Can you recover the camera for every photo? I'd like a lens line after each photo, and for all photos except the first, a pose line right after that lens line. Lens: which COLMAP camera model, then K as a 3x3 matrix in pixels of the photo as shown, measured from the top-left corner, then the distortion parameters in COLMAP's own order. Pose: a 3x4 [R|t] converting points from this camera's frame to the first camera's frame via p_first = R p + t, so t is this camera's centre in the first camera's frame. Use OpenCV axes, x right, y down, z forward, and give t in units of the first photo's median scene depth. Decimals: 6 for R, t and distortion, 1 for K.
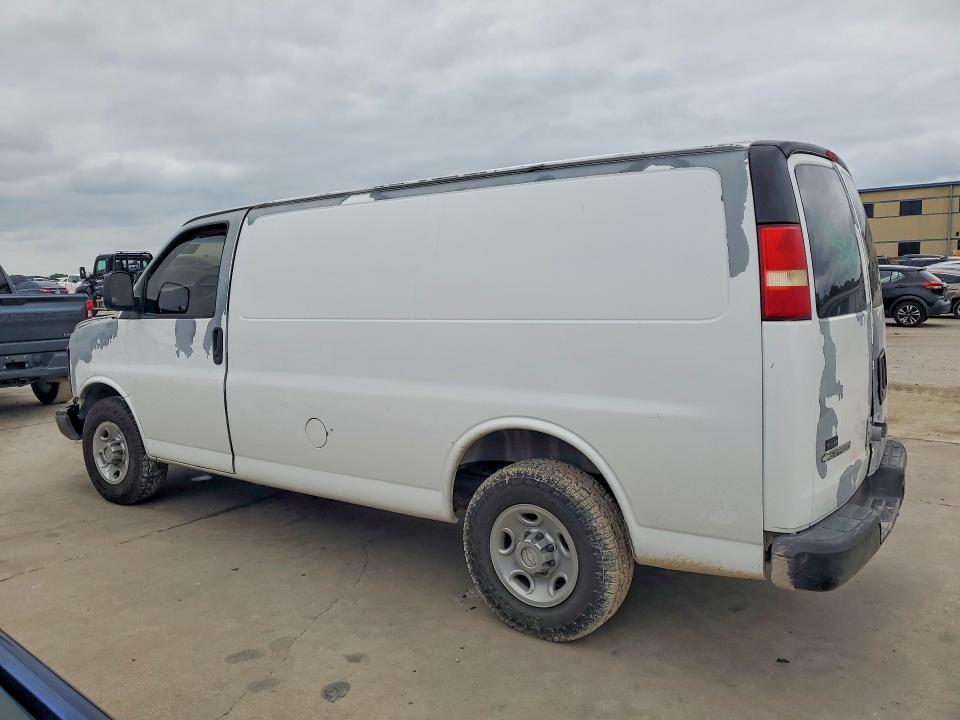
lens RADIAL K [[788.1, 0, 451.9], [0, 788.1, 358.8], [0, 0, 1]] dist [0.033688, -0.005136]
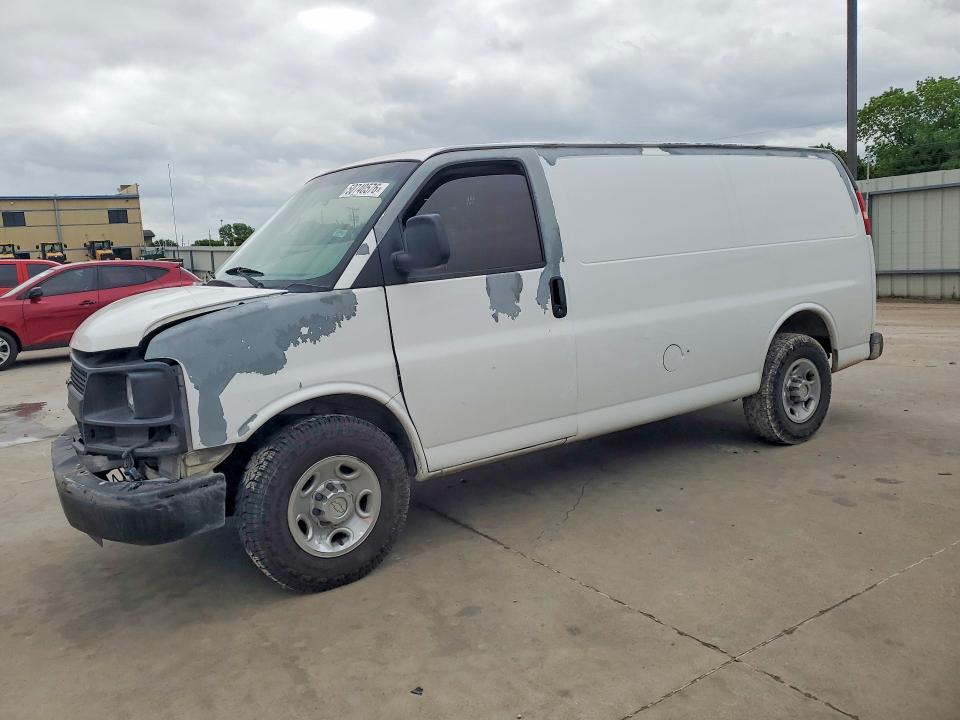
lens RADIAL K [[788.1, 0, 451.9], [0, 788.1, 358.8], [0, 0, 1]] dist [0.033688, -0.005136]
pose [[0.297704, -0.123679, 0.946613, -1.177451], [0.154970, 0.984682, 0.079916, -0.037900], [-0.941996, 0.122905, 0.312310, 0.841466]]
